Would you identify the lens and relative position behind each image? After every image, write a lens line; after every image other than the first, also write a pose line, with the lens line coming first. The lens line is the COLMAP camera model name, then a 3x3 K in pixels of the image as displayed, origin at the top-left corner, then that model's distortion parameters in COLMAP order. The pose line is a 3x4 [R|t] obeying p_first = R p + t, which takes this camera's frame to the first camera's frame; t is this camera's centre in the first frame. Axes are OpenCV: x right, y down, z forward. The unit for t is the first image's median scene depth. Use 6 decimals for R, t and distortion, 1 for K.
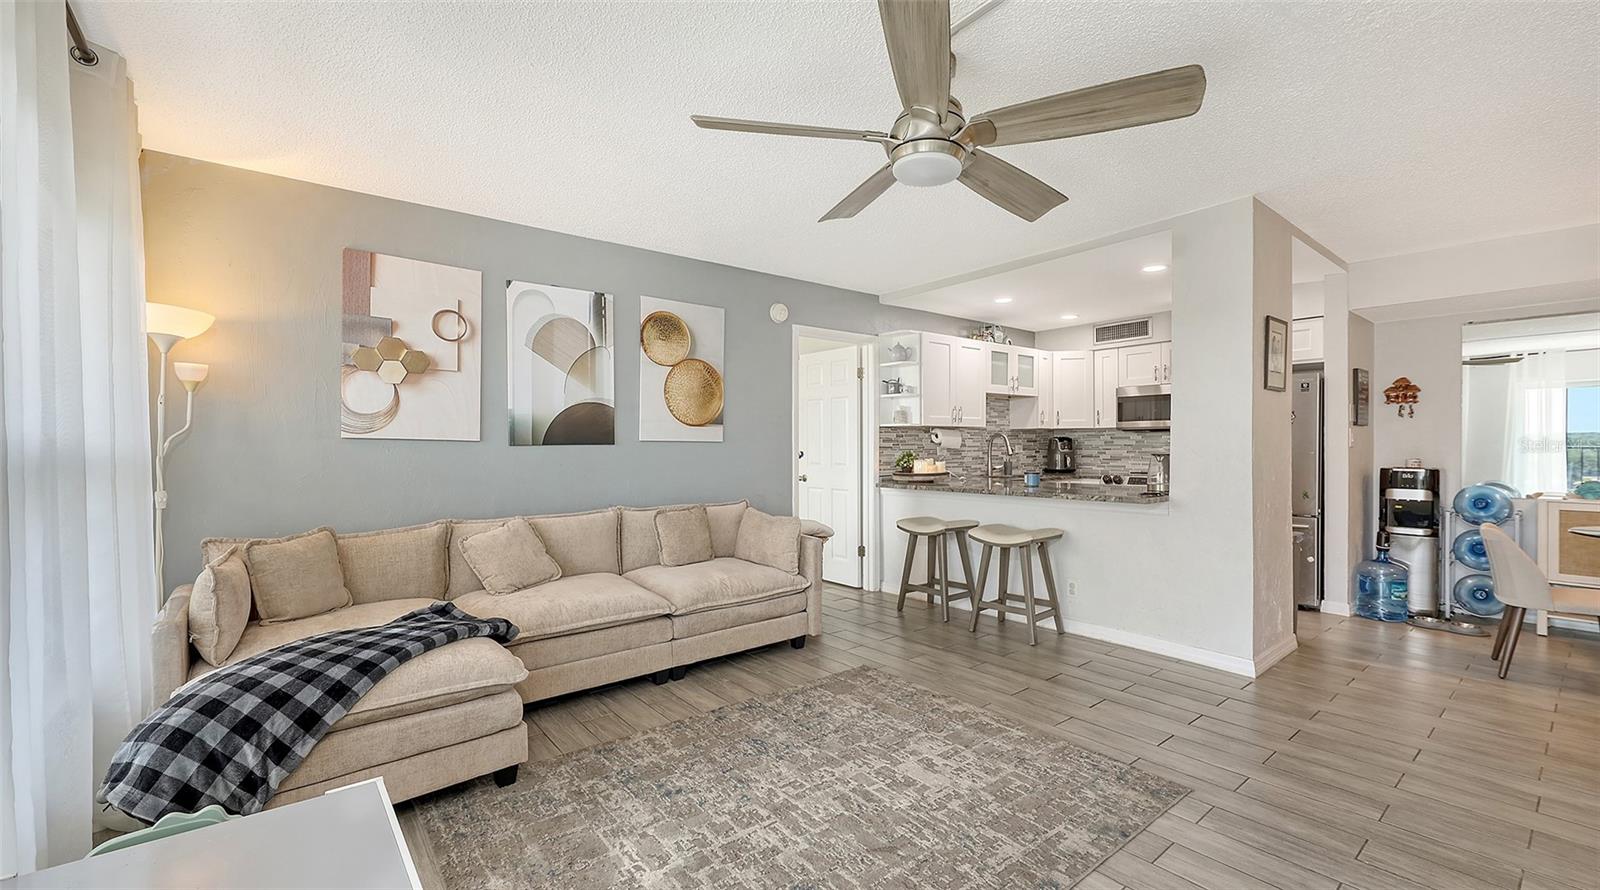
lens RADIAL K [[603.5, 0, 848.8], [0, 603.5, 451.4], [0, 0, 1]] dist [0.001407, -0.001229]
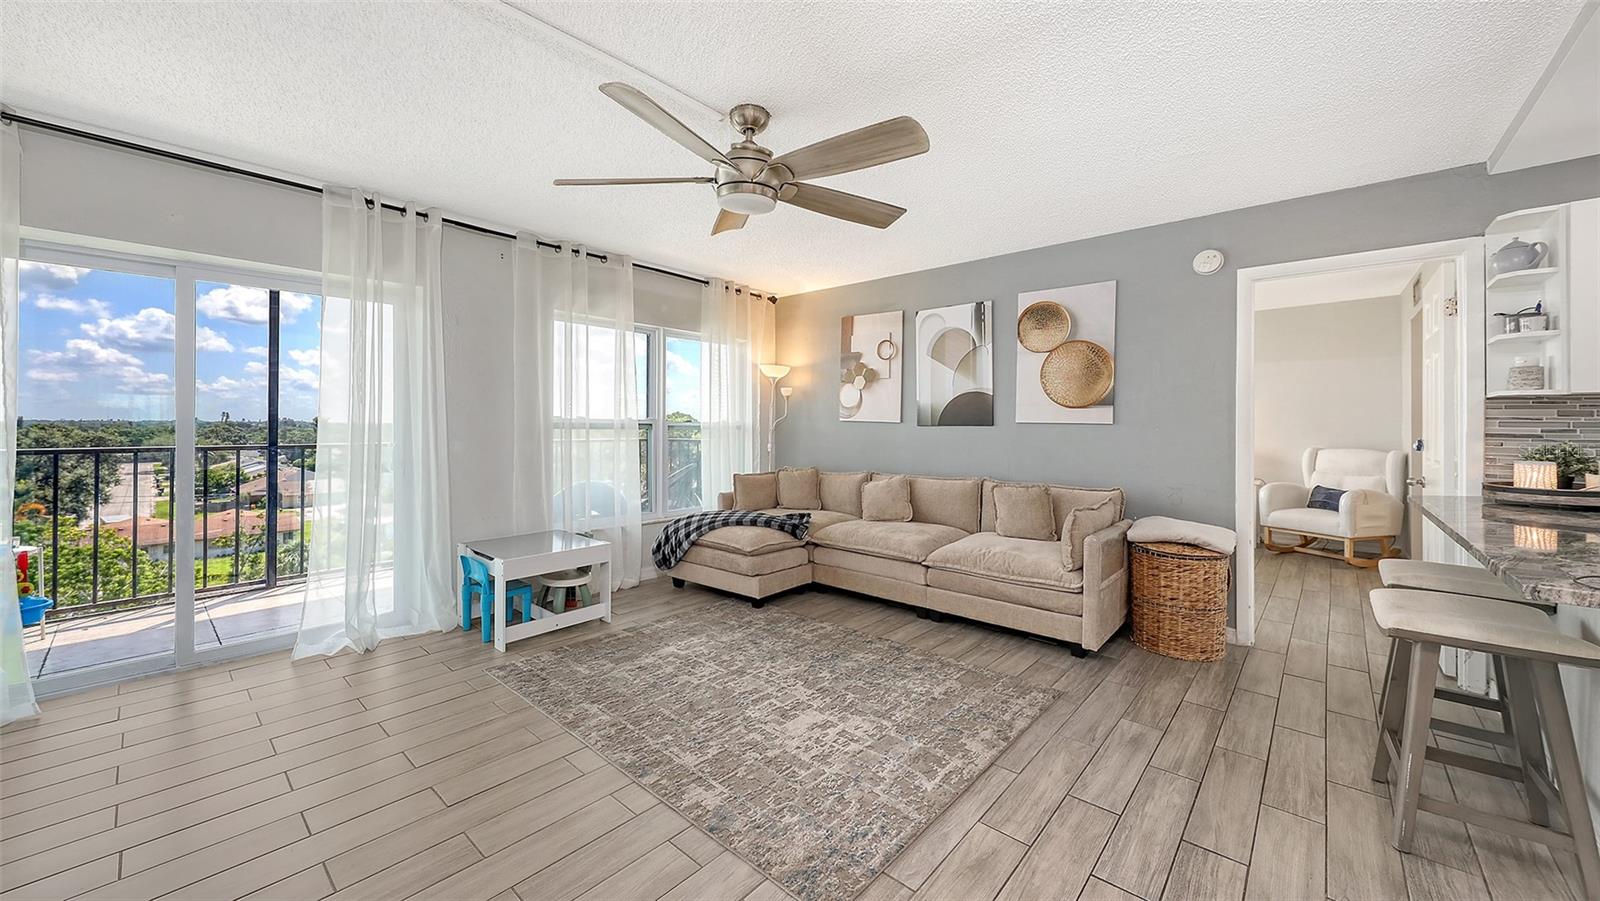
lens RADIAL K [[599.1, 0, 868.1], [0, 599.1, 425.8], [0, 0, 1]] dist [0.001048, -0.000960]
pose [[0.227824, 0.005354, -0.973688, 0.771152], [-0.020275, 0.999794, 0.000754, -0.008100], [0.973491, 0.019570, 0.227885, 0.540302]]
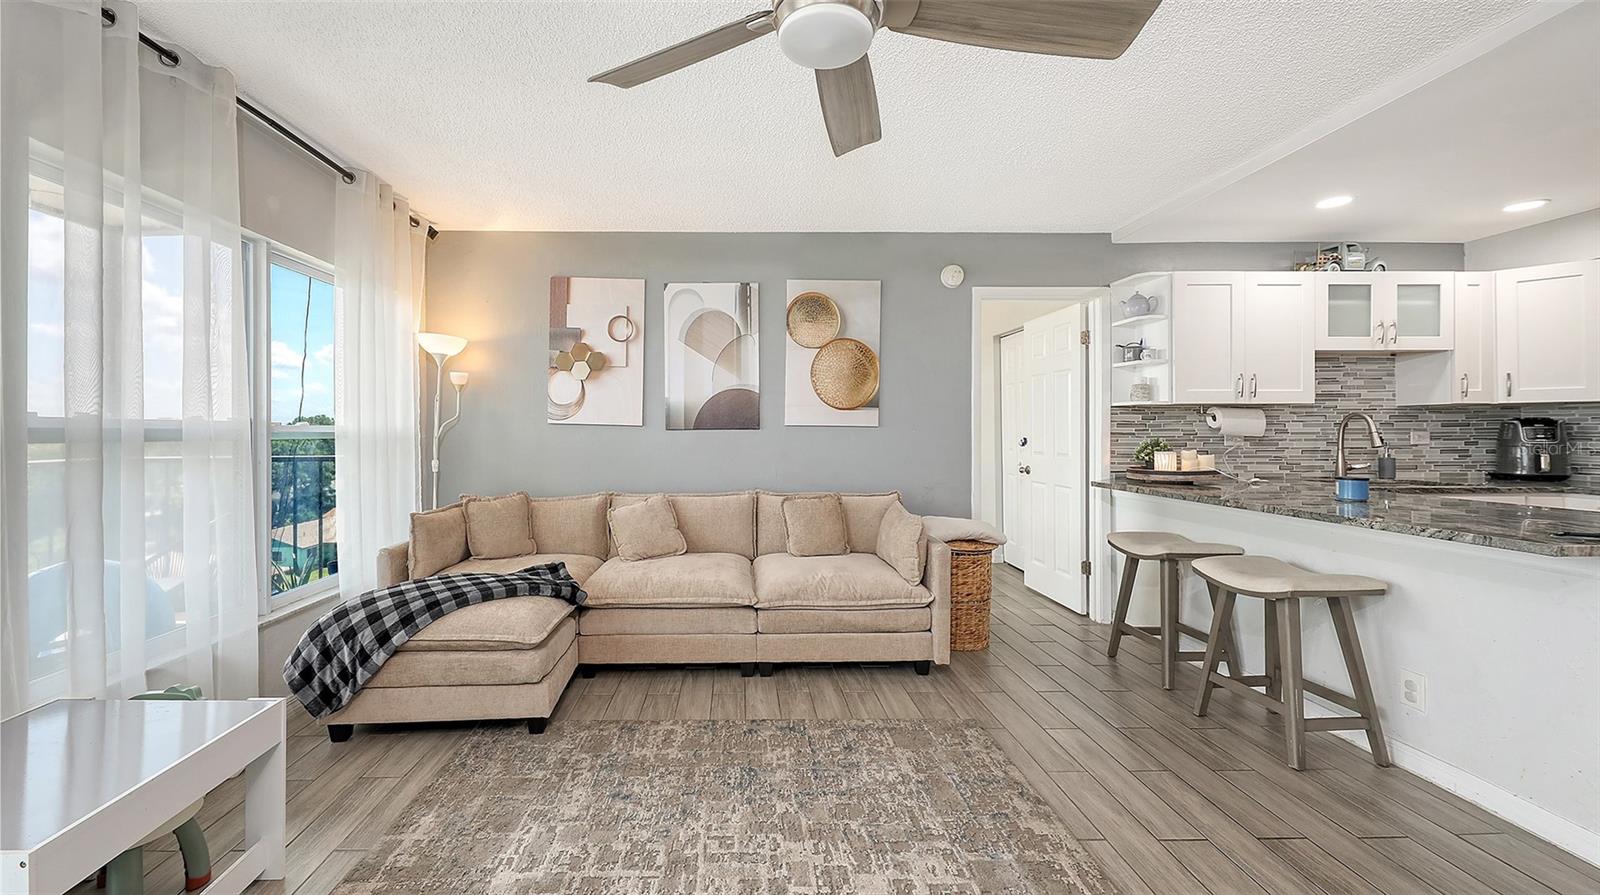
lens RADIAL K [[599.1, 0, 771.9], [0, 599.1, 432.1], [0, 0, 1]] dist [0.001048, -0.000960]
pose [[0.791291, 0.004581, -0.611423, 0.275281], [-0.009205, 0.999948, -0.004421, -0.002571], [0.611371, 0.009126, 0.791292, 0.231804]]
